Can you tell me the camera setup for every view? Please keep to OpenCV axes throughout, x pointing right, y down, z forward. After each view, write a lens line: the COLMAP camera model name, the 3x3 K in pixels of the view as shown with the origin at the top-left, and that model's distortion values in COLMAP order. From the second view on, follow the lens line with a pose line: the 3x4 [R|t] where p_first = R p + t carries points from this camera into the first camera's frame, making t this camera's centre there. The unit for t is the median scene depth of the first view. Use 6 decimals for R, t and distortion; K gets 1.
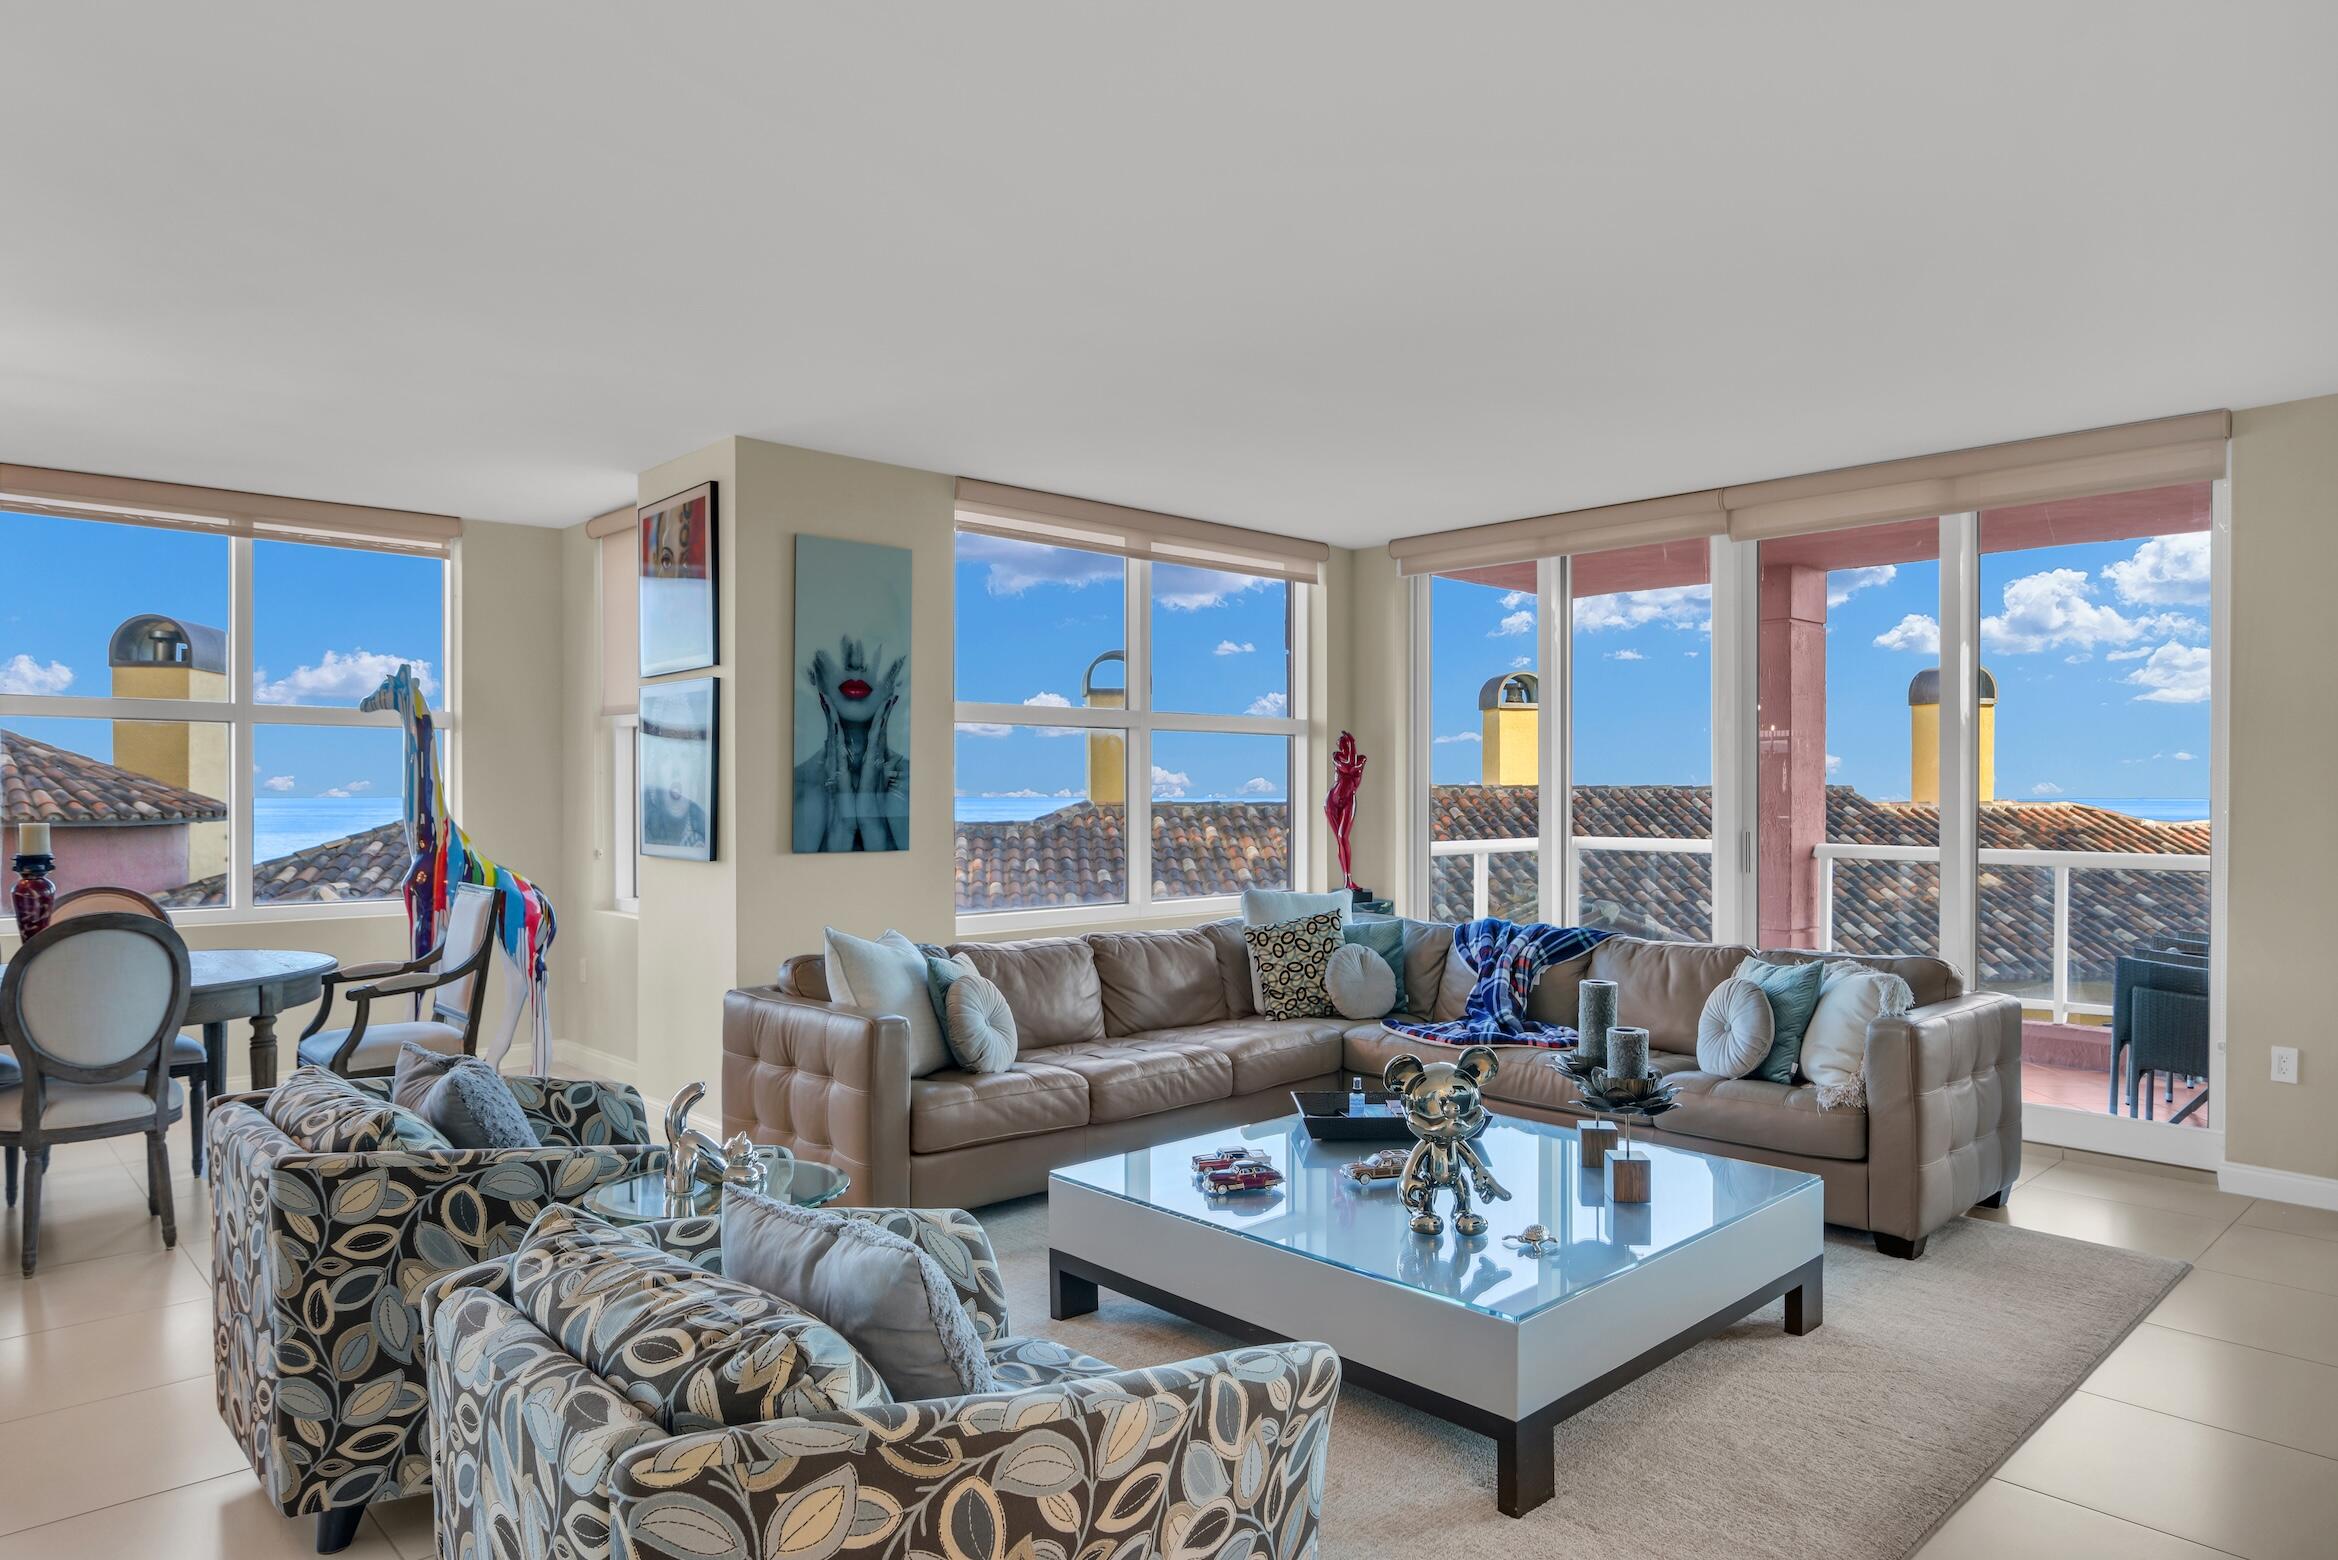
lens RADIAL K [[1361.7, 0, 1169.0], [0, 1361.7, 780.0], [0, 0, 1]] dist [-0.016607, -0.000647]
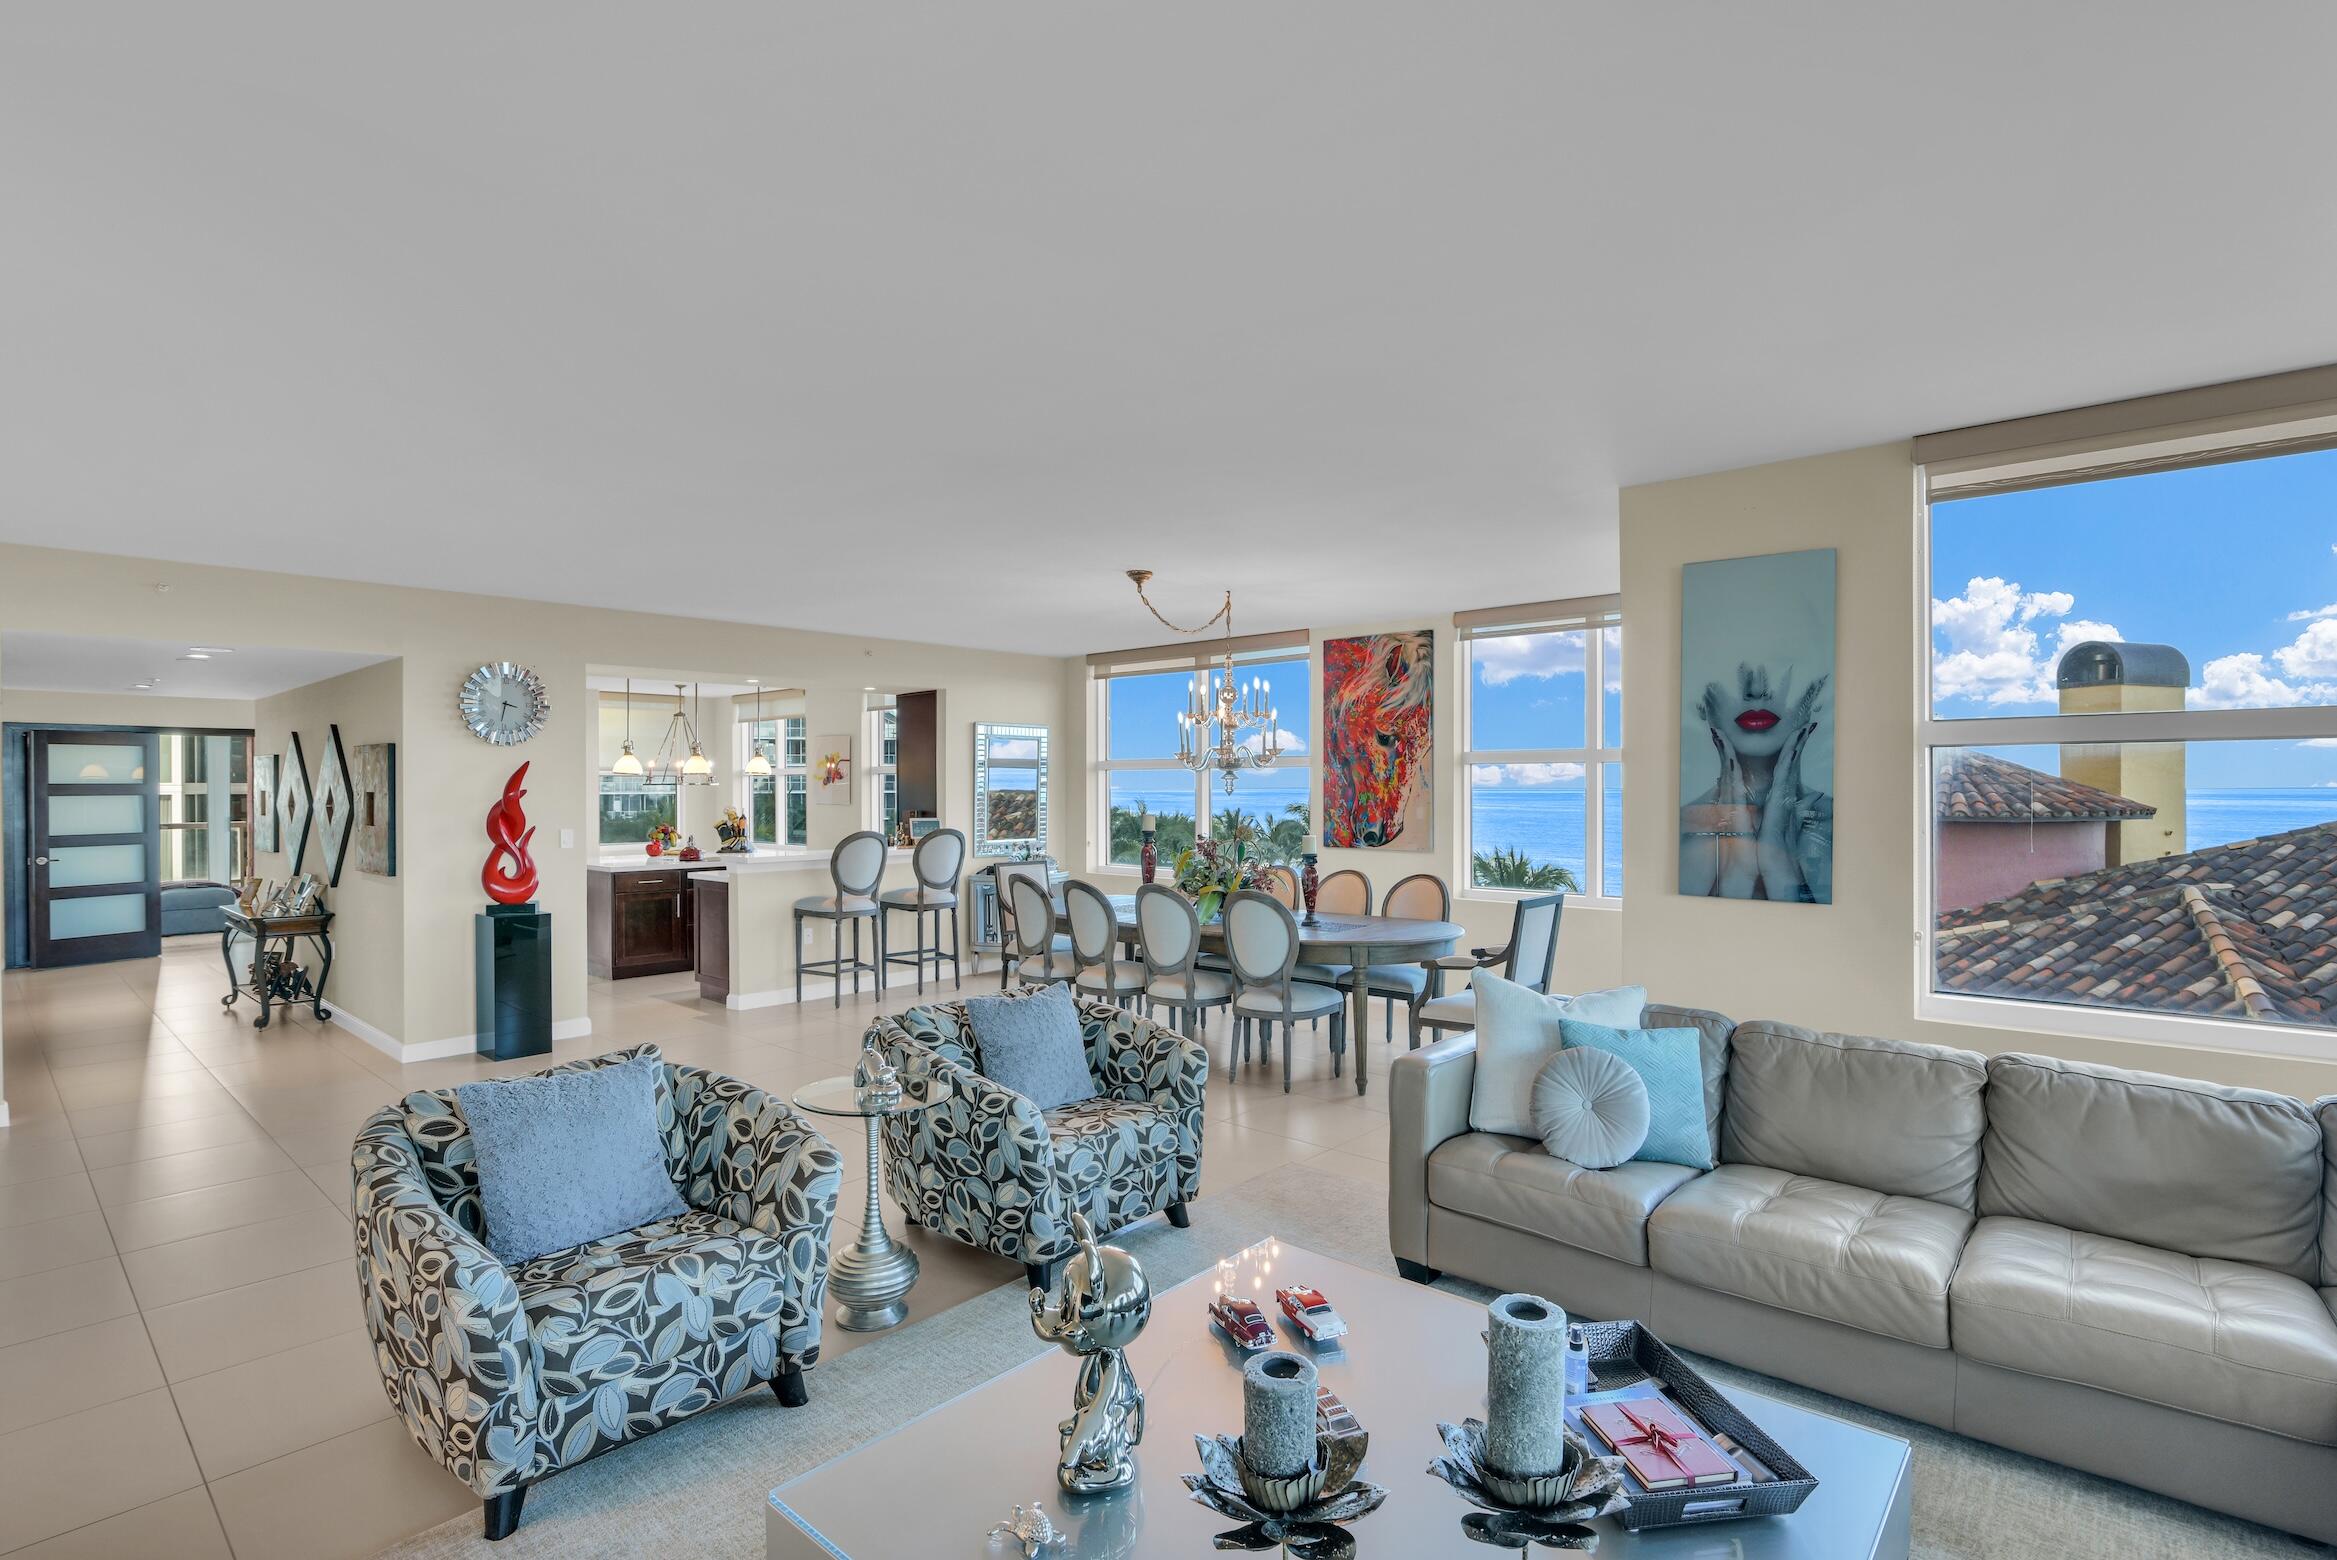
lens RADIAL K [[1107.0, 0, 1160.7], [0, 1107.0, 785.0], [0, 0, 1]] dist [-0.024424, 0.000058]
pose [[0.094542, -0.002395, -0.995518, 0.473256], [0.011711, 0.999931, -0.001294, -0.028374], [0.995452, -0.011536, 0.094563, 0.552109]]
